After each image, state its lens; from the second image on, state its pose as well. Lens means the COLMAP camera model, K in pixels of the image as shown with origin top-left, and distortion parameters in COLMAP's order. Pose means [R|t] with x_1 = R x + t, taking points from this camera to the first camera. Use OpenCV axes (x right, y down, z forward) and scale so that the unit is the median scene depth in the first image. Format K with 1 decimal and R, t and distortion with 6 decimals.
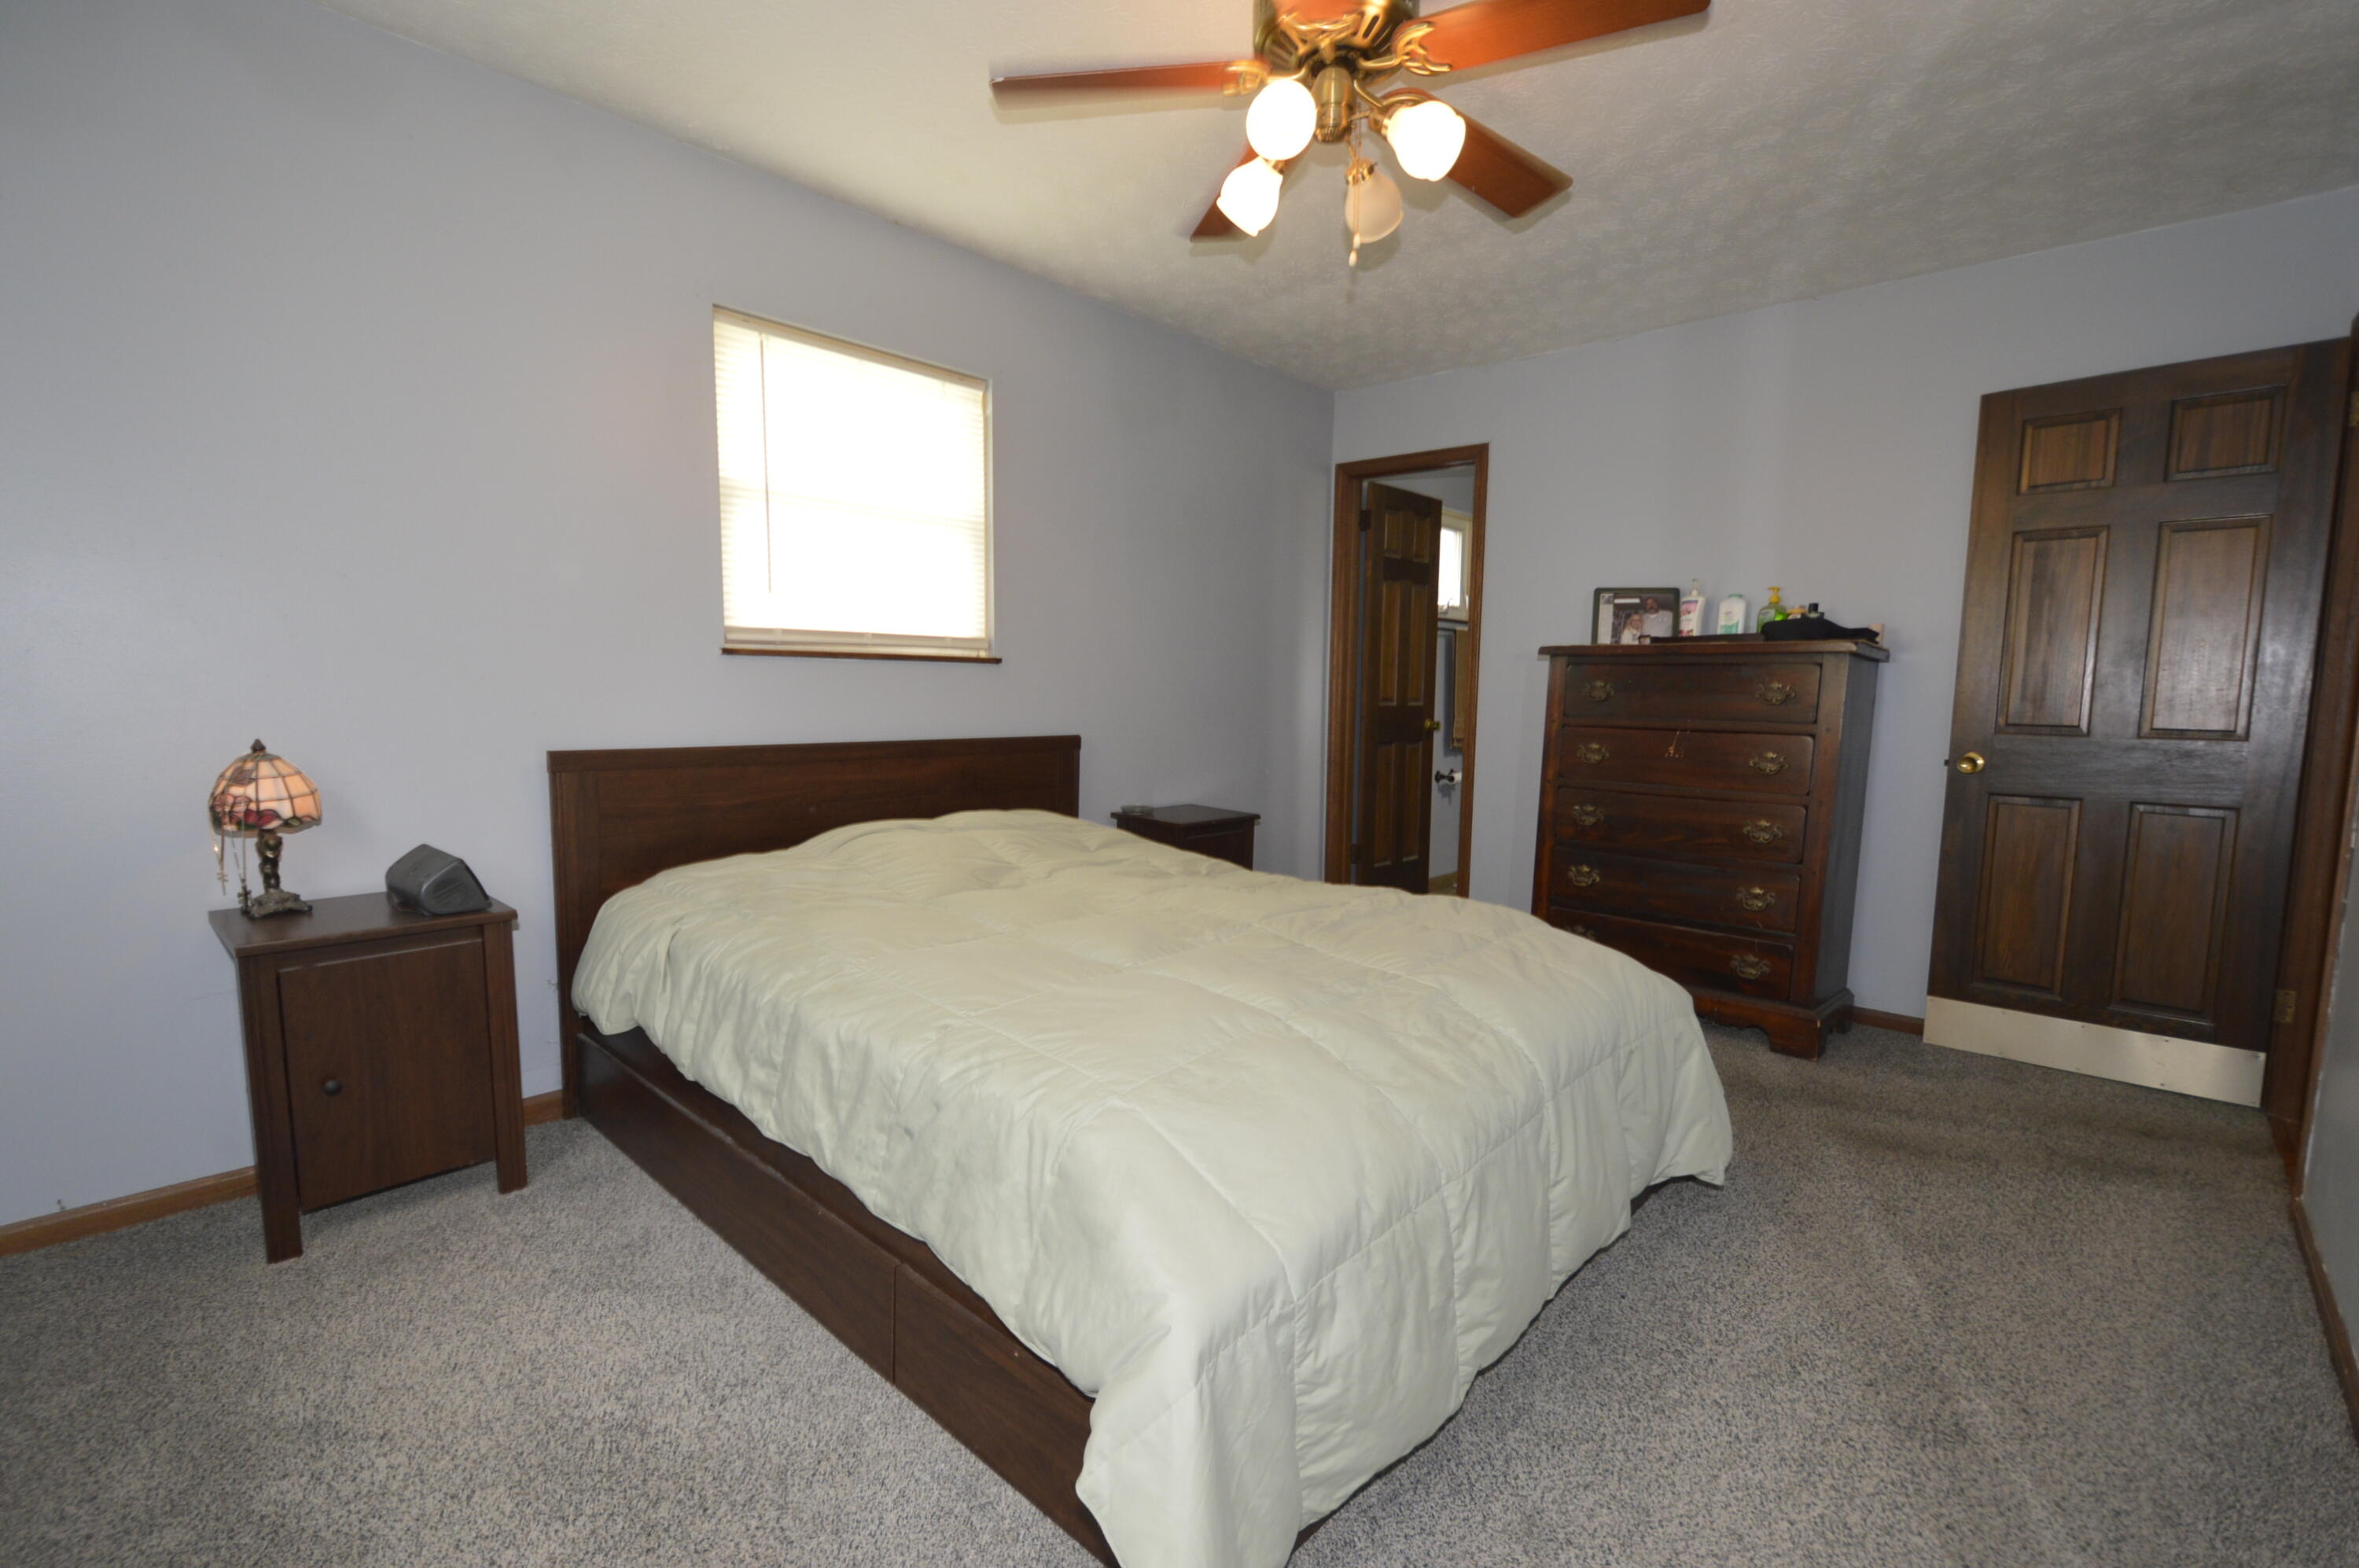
lens RADIAL K [[1055.9, 0, 1178.6], [0, 1055.9, 805.7], [0, 0, 1]] dist [0.011794, -0.008069]
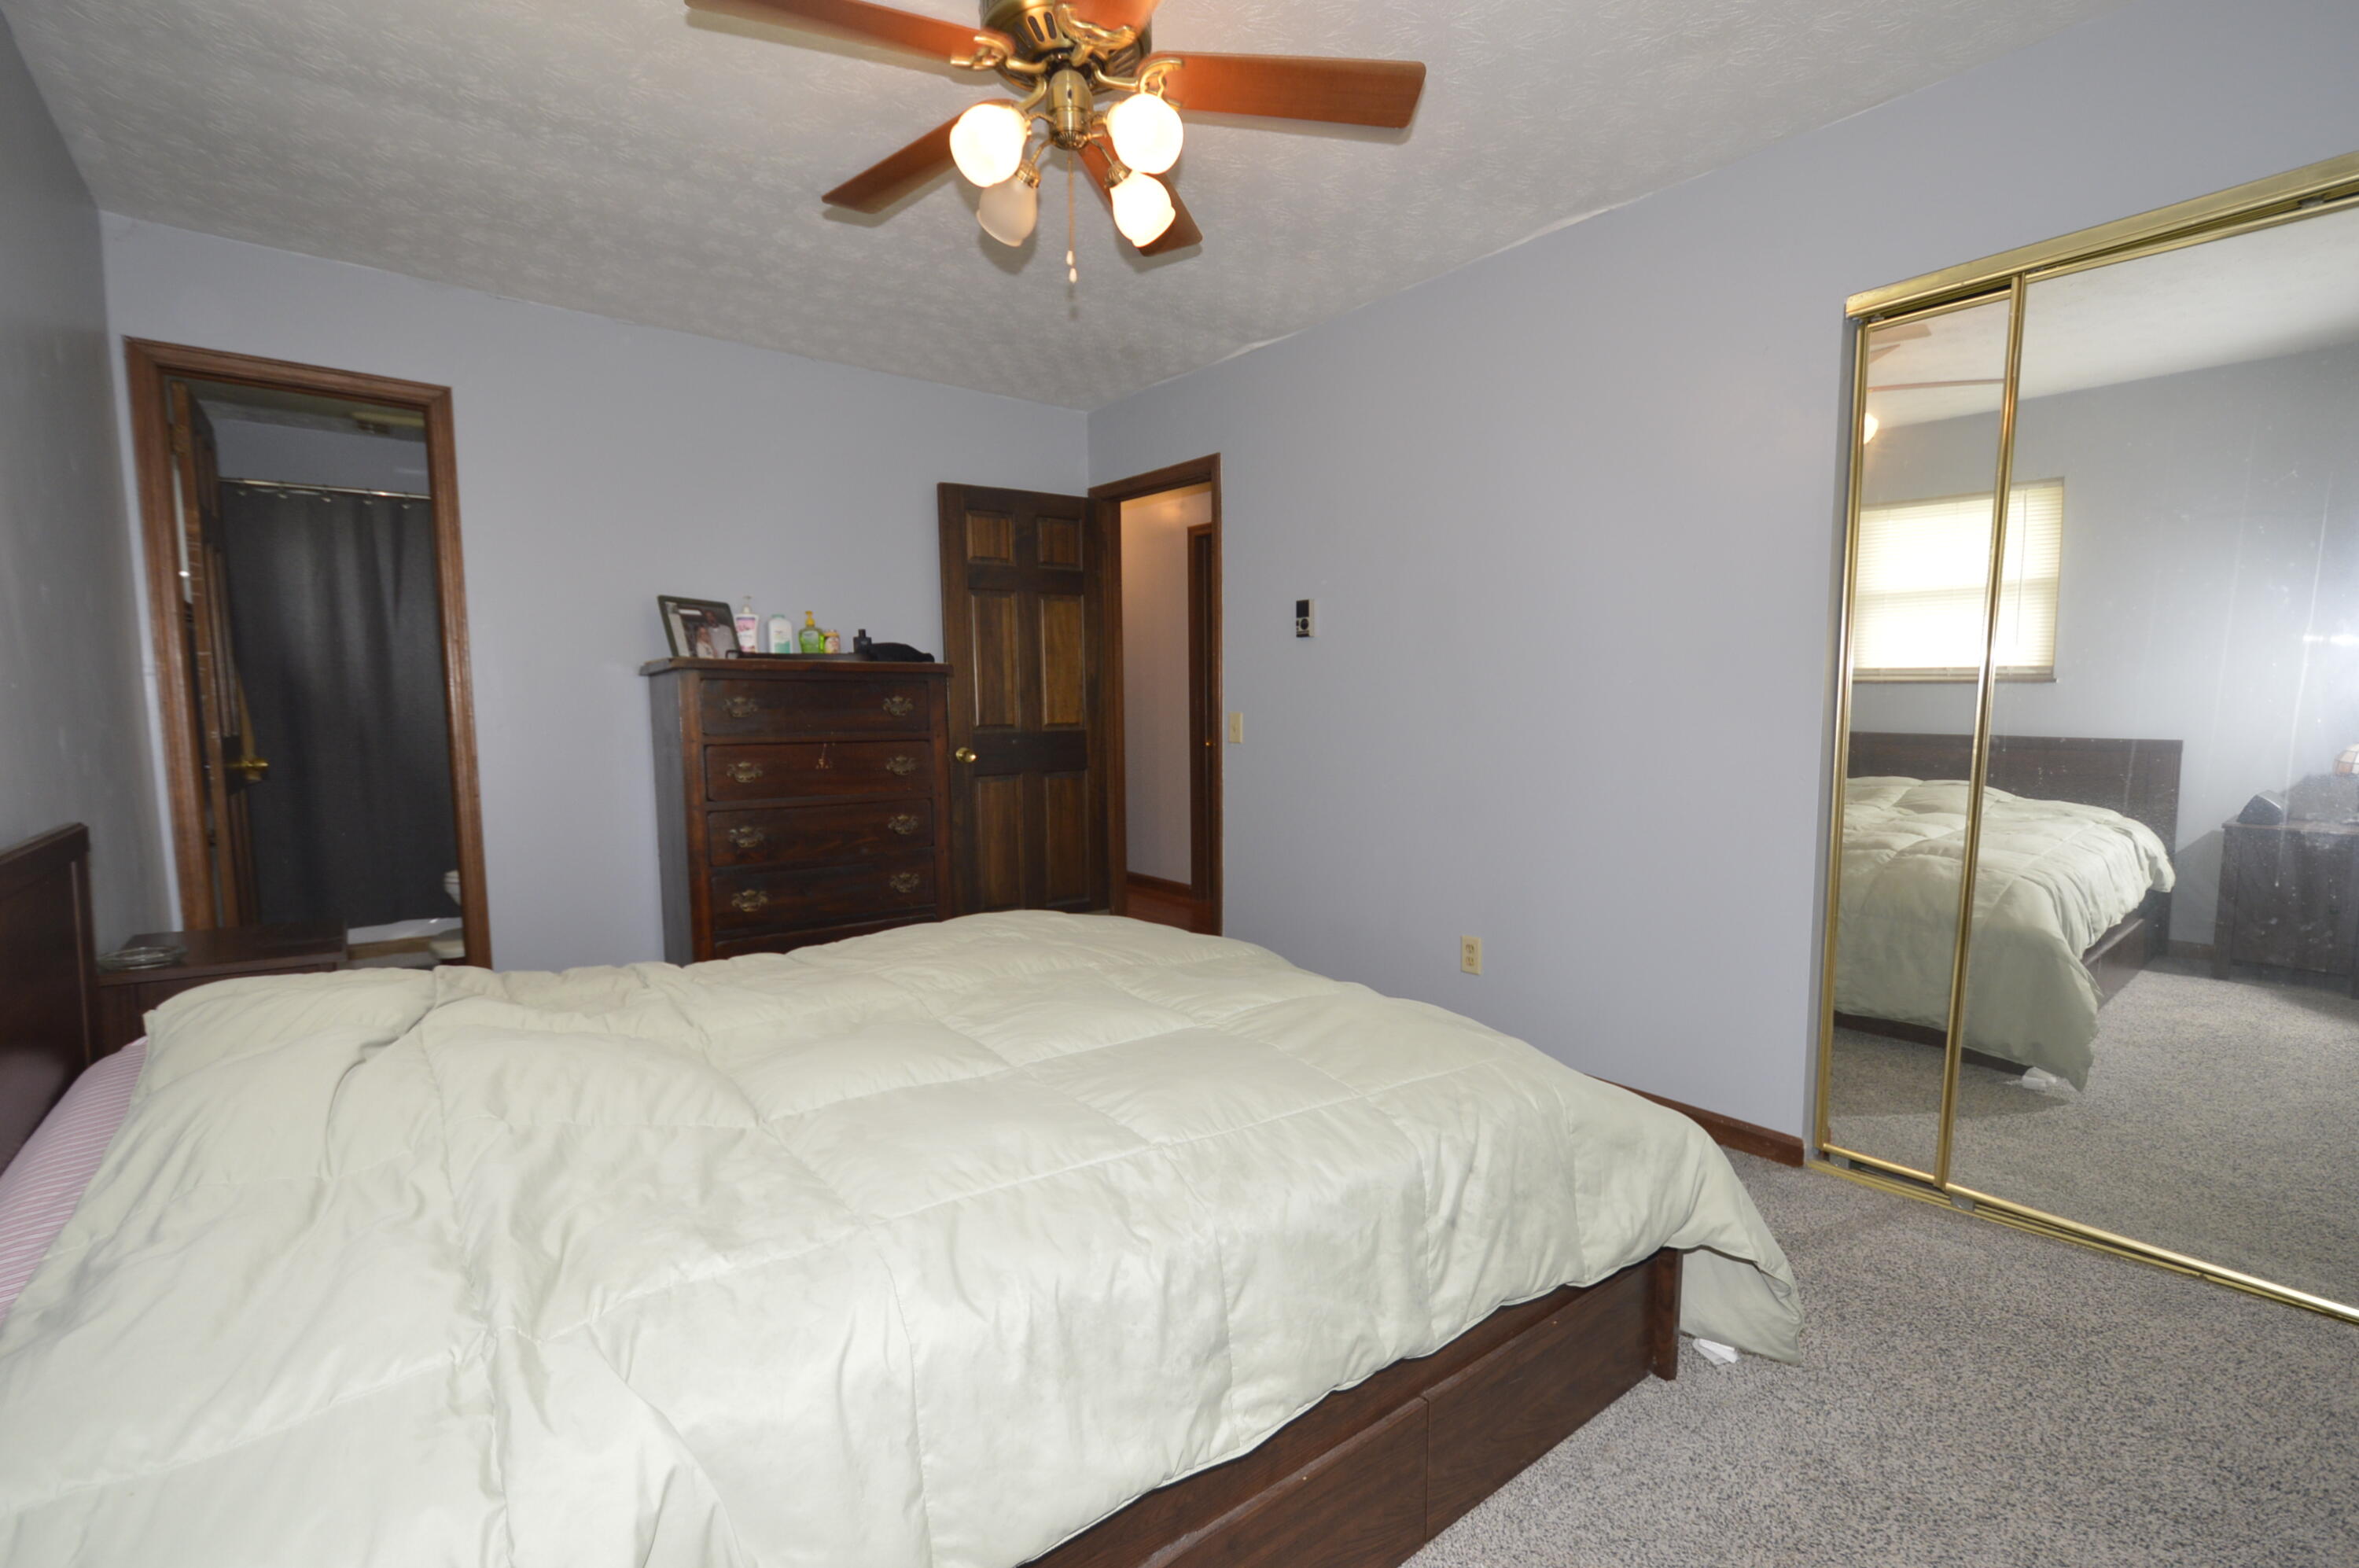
lens RADIAL K [[1055.9, 0, 1178.6], [0, 1055.9, 805.7], [0, 0, 1]] dist [0.011794, -0.008069]
pose [[0.165622, -0.106251, 0.980449, -0.479014], [0.115509, 0.989426, 0.087711, -0.057811], [-0.979401, 0.098724, 0.176144, 0.444278]]
